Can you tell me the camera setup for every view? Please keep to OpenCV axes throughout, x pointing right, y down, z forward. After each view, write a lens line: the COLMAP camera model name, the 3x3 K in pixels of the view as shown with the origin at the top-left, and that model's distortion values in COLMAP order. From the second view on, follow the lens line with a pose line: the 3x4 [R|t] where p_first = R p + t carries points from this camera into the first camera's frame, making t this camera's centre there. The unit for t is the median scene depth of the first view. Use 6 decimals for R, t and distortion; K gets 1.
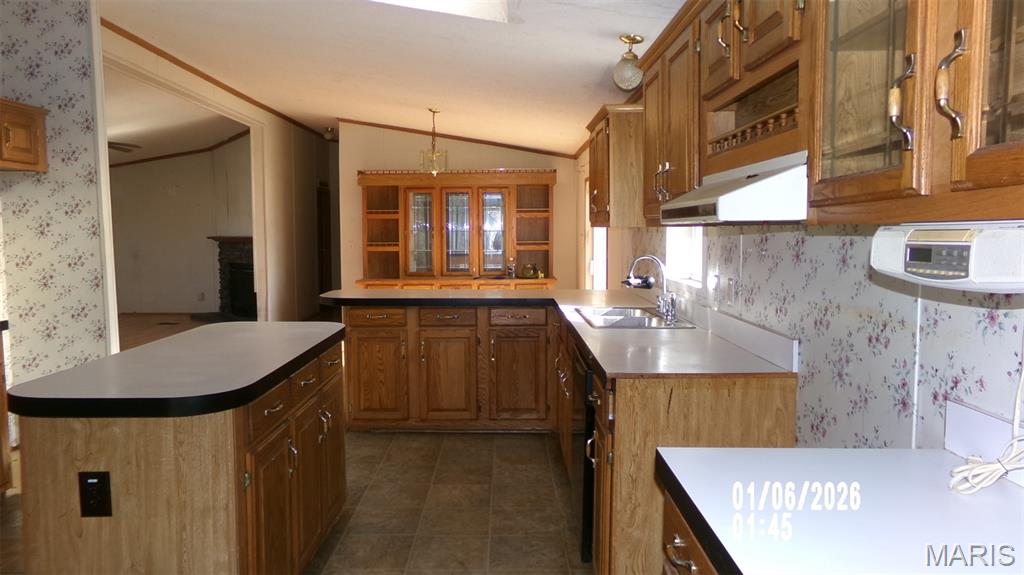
lens RADIAL K [[737.1, 0, 512.0], [0, 737.1, 287.5], [0, 0, 1]] dist [-0.000742, 0.000210]
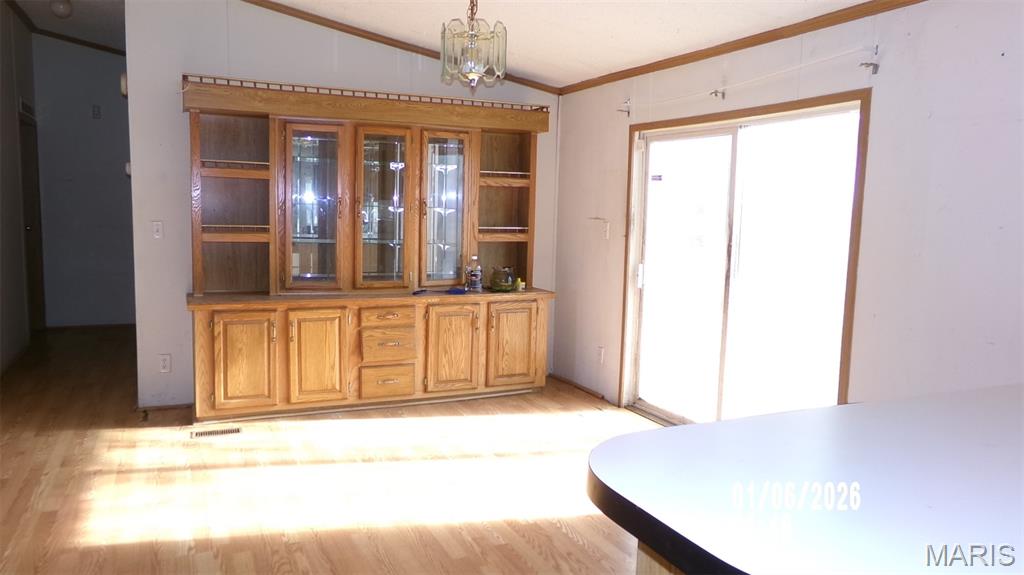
lens RADIAL K [[737.1, 0, 512.0], [0, 737.1, 287.5], [0, 0, 1]] dist [-0.000742, 0.000210]
pose [[0.913157, -0.016520, 0.407273, -0.209200], [0.002137, 0.999359, 0.035745, -0.036074], [-0.407602, -0.031770, 0.912607, 0.461726]]
